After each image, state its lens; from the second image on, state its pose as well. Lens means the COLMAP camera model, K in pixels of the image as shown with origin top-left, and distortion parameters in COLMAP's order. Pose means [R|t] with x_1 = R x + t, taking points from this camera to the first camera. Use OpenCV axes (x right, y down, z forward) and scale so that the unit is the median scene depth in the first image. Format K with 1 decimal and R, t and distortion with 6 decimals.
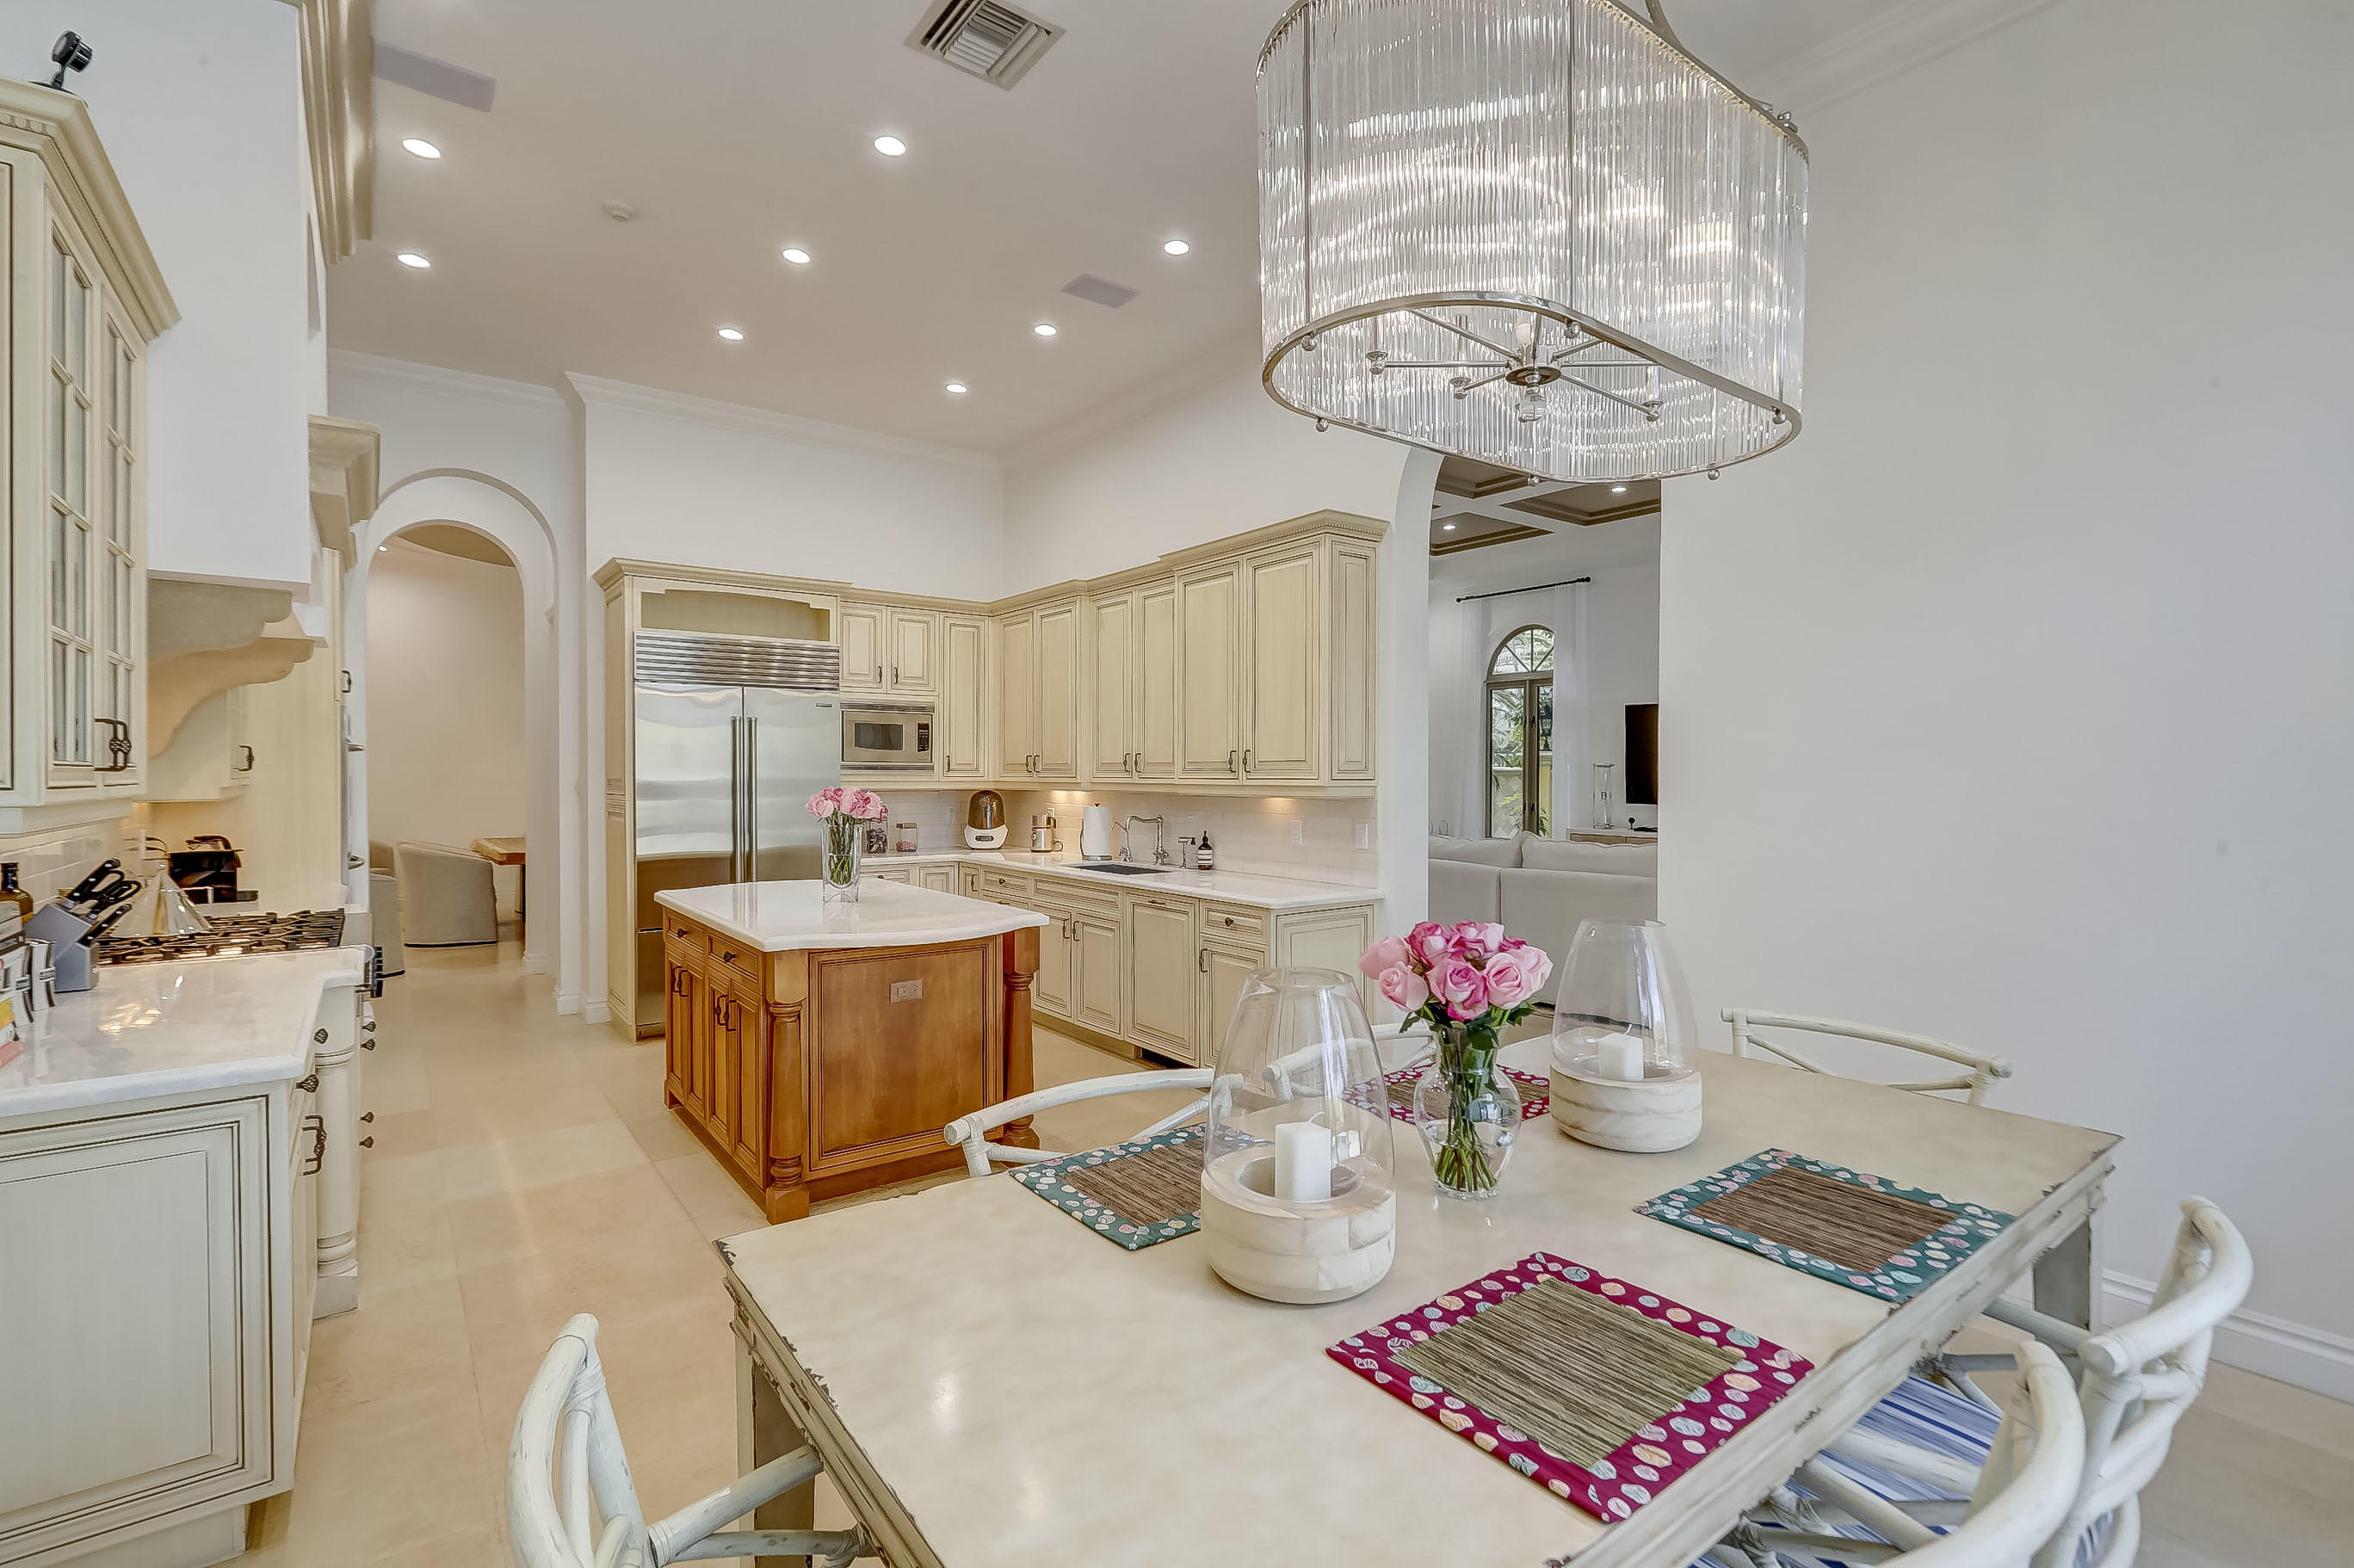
lens RADIAL K [[1067.3, 0, 1181.4], [0, 1067.3, 784.2], [0, 0, 1]] dist [0.013988, 0.000025]
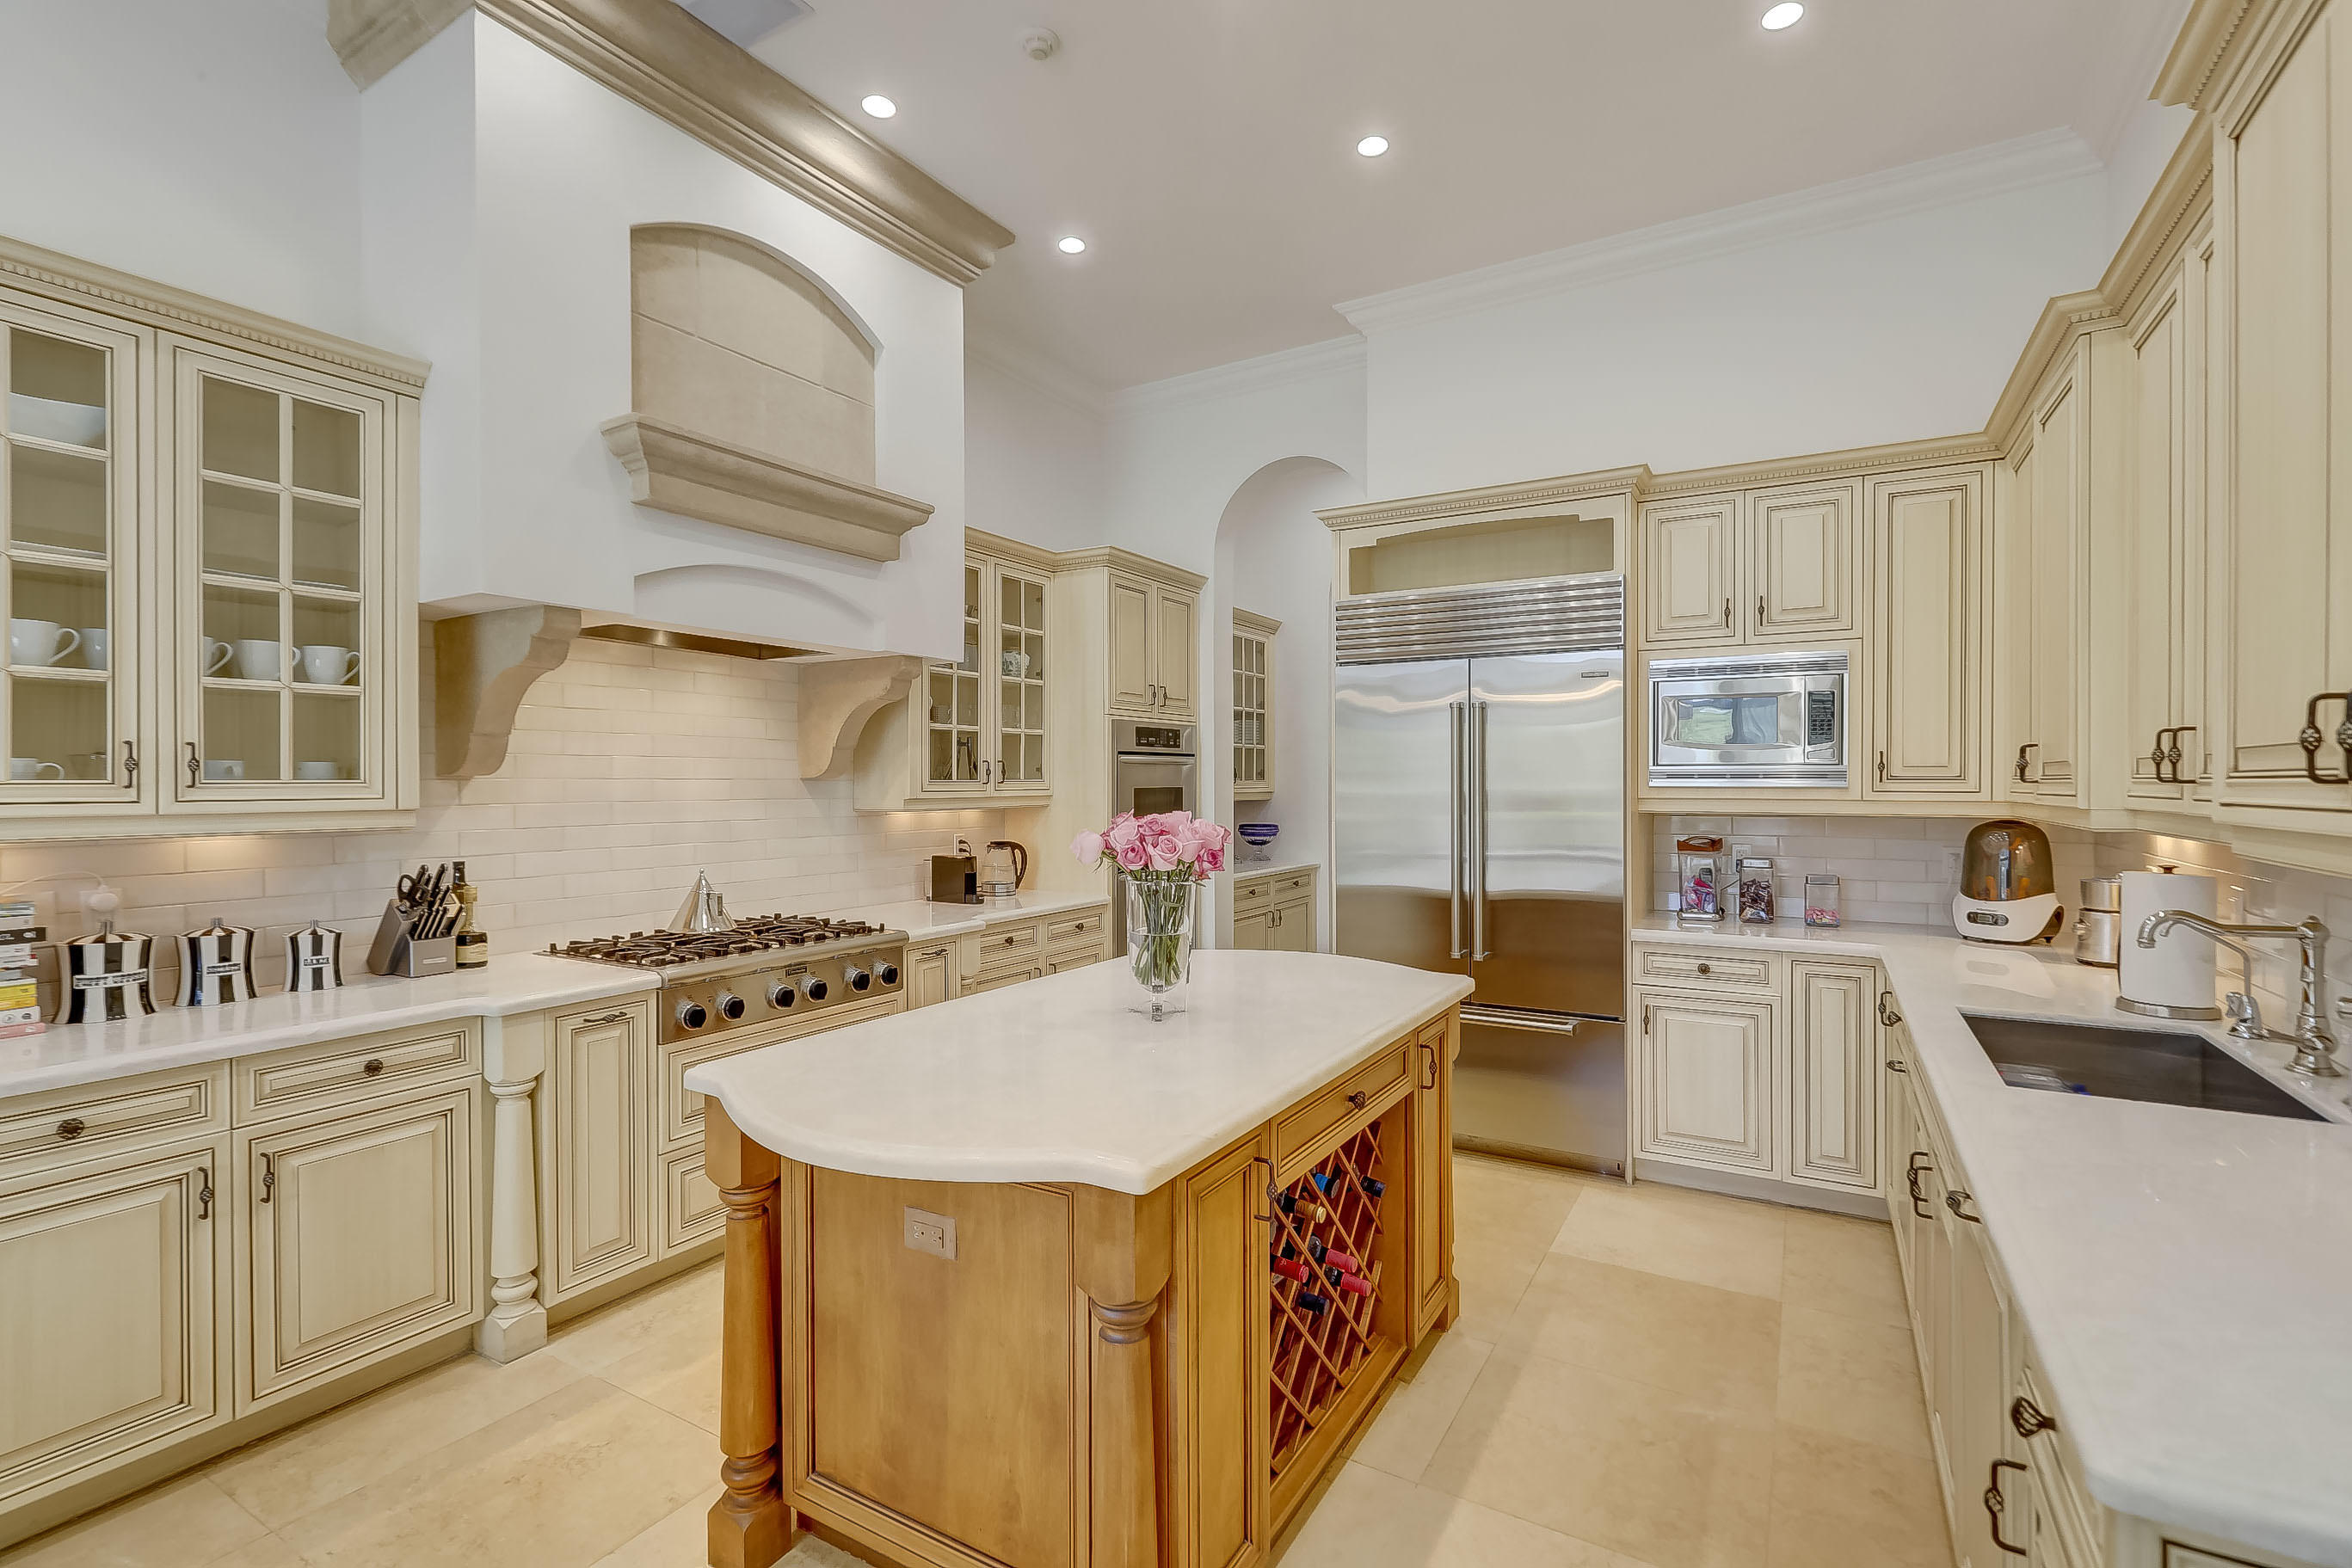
lens RADIAL K [[1066.3, 0, 1178.6], [0, 1066.3, 777.9], [0, 0, 1]] dist [0.013988, 0.000025]
pose [[0.386715, 0.000582, -0.922199, 0.140927], [-0.009231, 0.999952, -0.003240, -0.009586], [0.922153, 0.009766, 0.386702, 0.527005]]
